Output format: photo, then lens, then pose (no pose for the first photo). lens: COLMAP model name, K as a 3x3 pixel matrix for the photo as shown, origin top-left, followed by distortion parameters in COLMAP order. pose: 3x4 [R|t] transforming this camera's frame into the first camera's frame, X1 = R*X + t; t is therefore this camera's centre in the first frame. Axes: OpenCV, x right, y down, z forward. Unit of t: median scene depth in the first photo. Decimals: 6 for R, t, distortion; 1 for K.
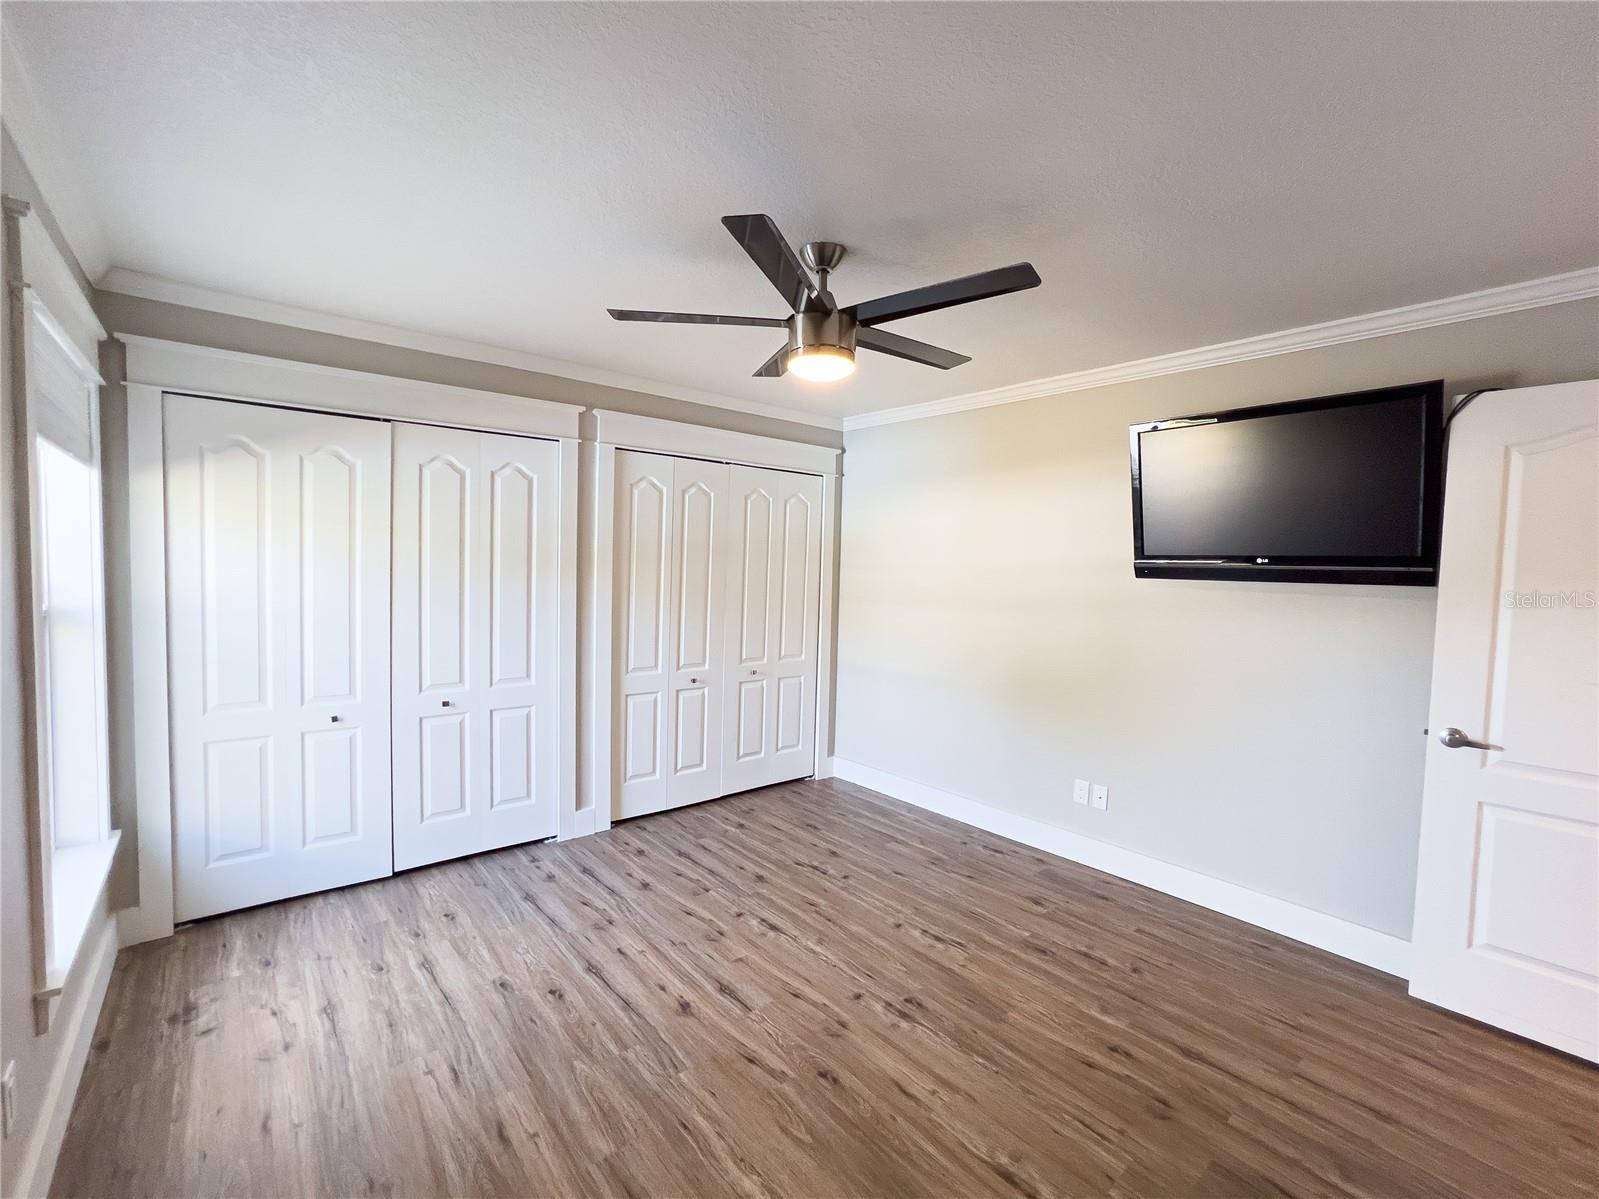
lens RADIAL K [[685.6, 0, 799.5], [0, 685.6, 599.5], [0, 0, 1]] dist [-0.056268, 0.025510]
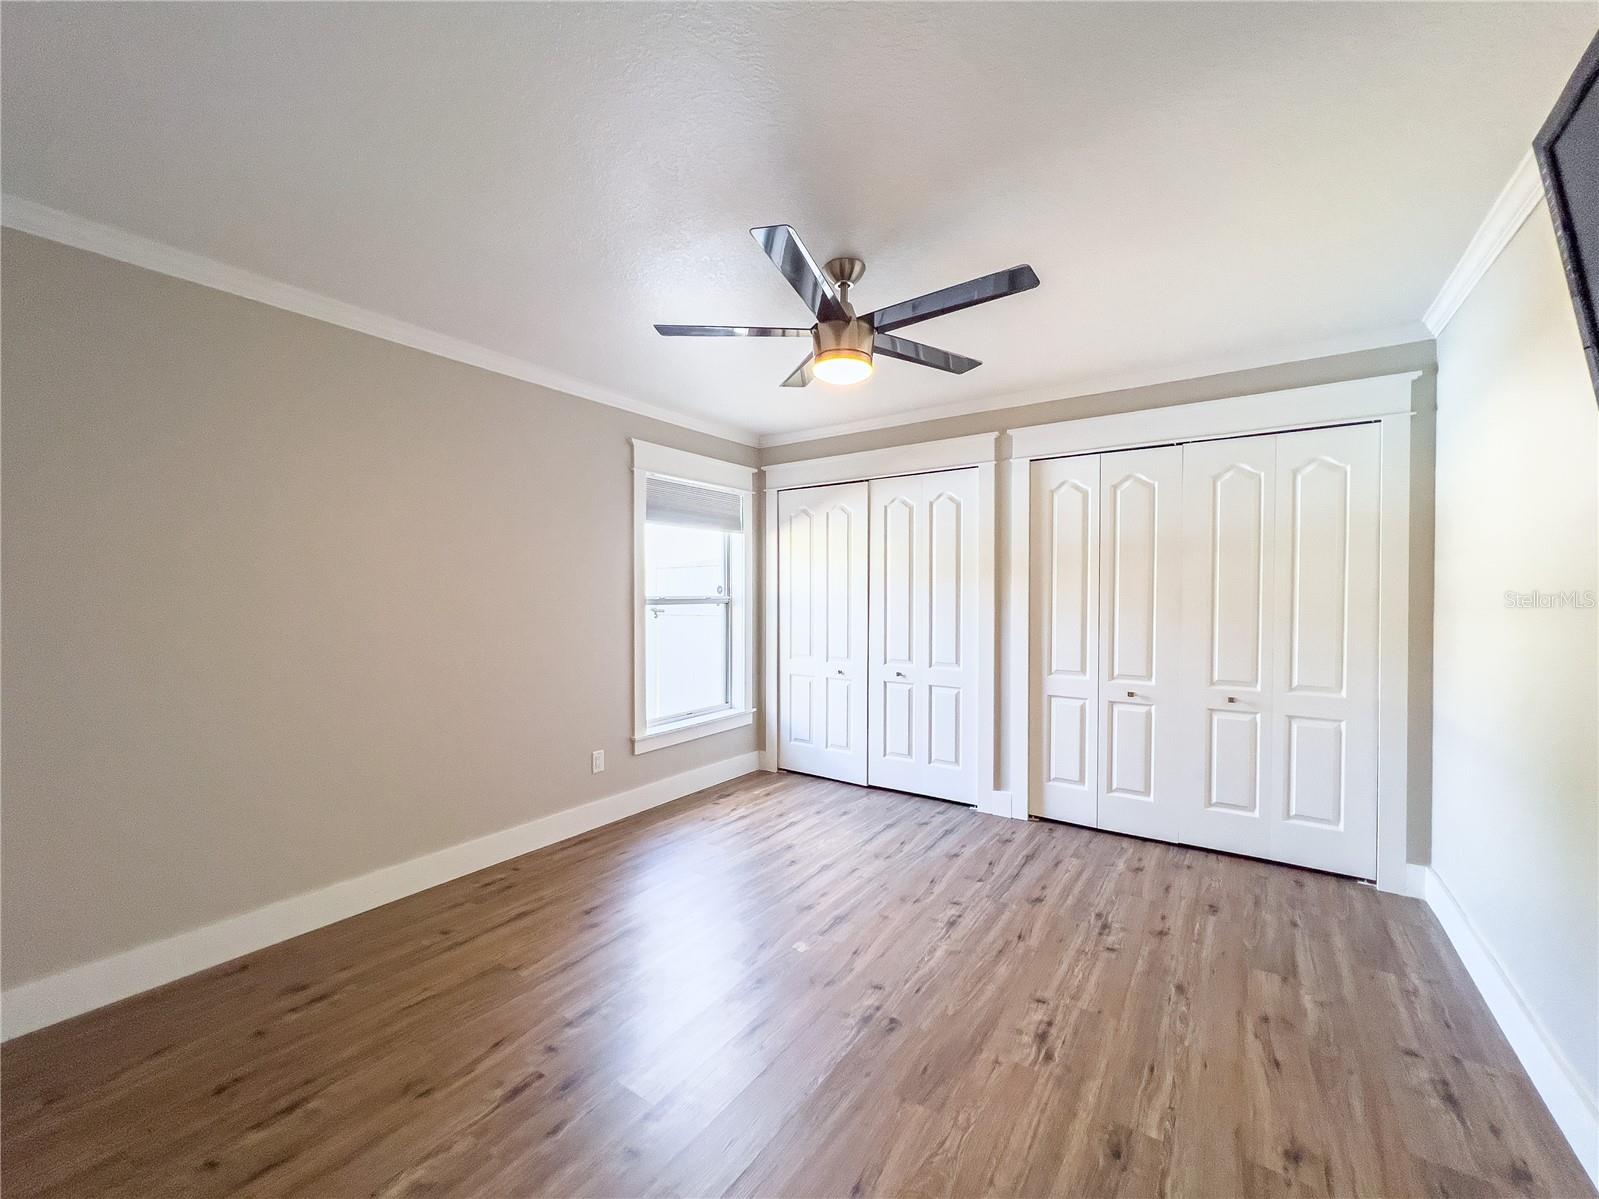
lens RADIAL K [[639.8, 0, 799.5], [0, 639.8, 599.5], [0, 0, 1]] dist [0.000027, 0.000071]
pose [[0.265500, -0.014669, -0.963999, 0.662303], [-0.040647, 0.998825, -0.026394, 0.041860], [0.963254, 0.046191, 0.264592, 0.431850]]
